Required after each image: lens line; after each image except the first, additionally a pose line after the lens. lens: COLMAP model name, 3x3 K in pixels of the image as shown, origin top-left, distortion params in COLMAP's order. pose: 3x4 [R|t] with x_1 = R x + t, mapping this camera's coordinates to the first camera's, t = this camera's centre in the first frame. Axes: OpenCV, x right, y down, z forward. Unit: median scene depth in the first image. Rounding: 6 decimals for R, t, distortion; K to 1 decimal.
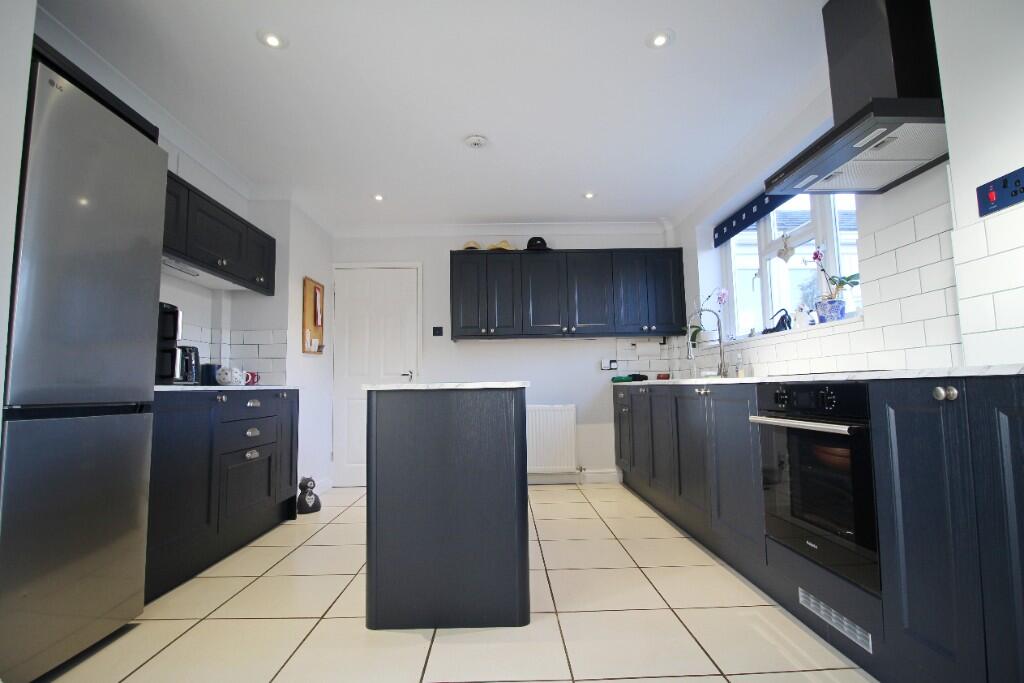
lens RADIAL K [[482.5, 0, 513.8], [0, 482.5, 348.9], [0, 0, 1]] dist [0.002501, -0.012494]
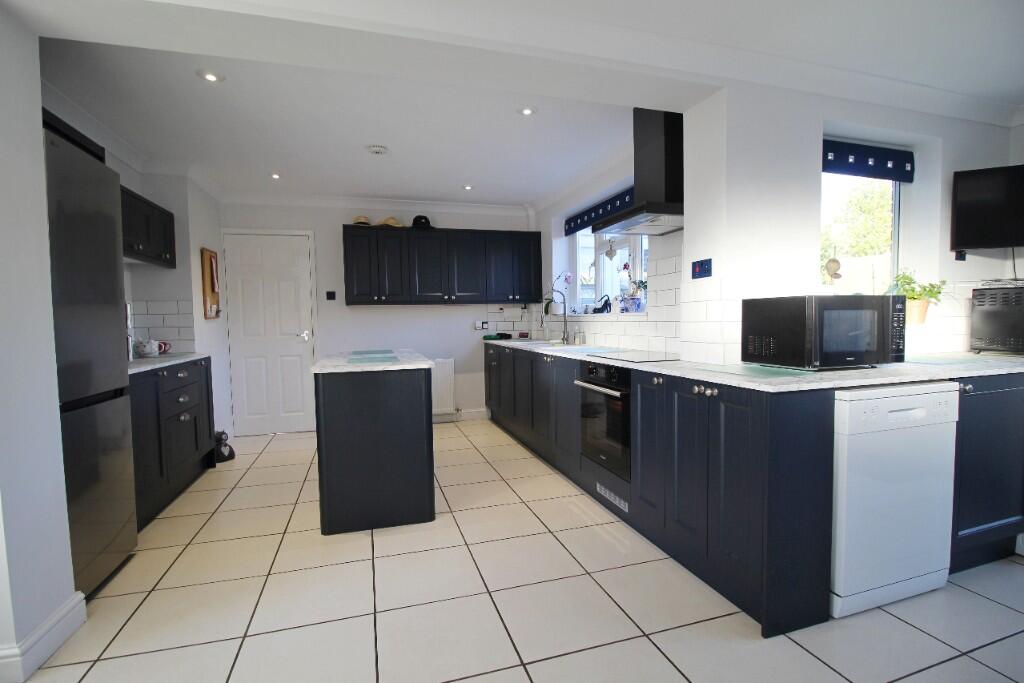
lens RADIAL K [[482.5, 0, 513.8], [0, 482.5, 348.9], [0, 0, 1]] dist [0.002501, -0.012494]
pose [[0.961835, -0.013836, 0.273280, -0.072356], [-0.024843, 0.990181, 0.137567, -0.098207], [-0.272500, -0.139105, 0.952047, -0.239237]]
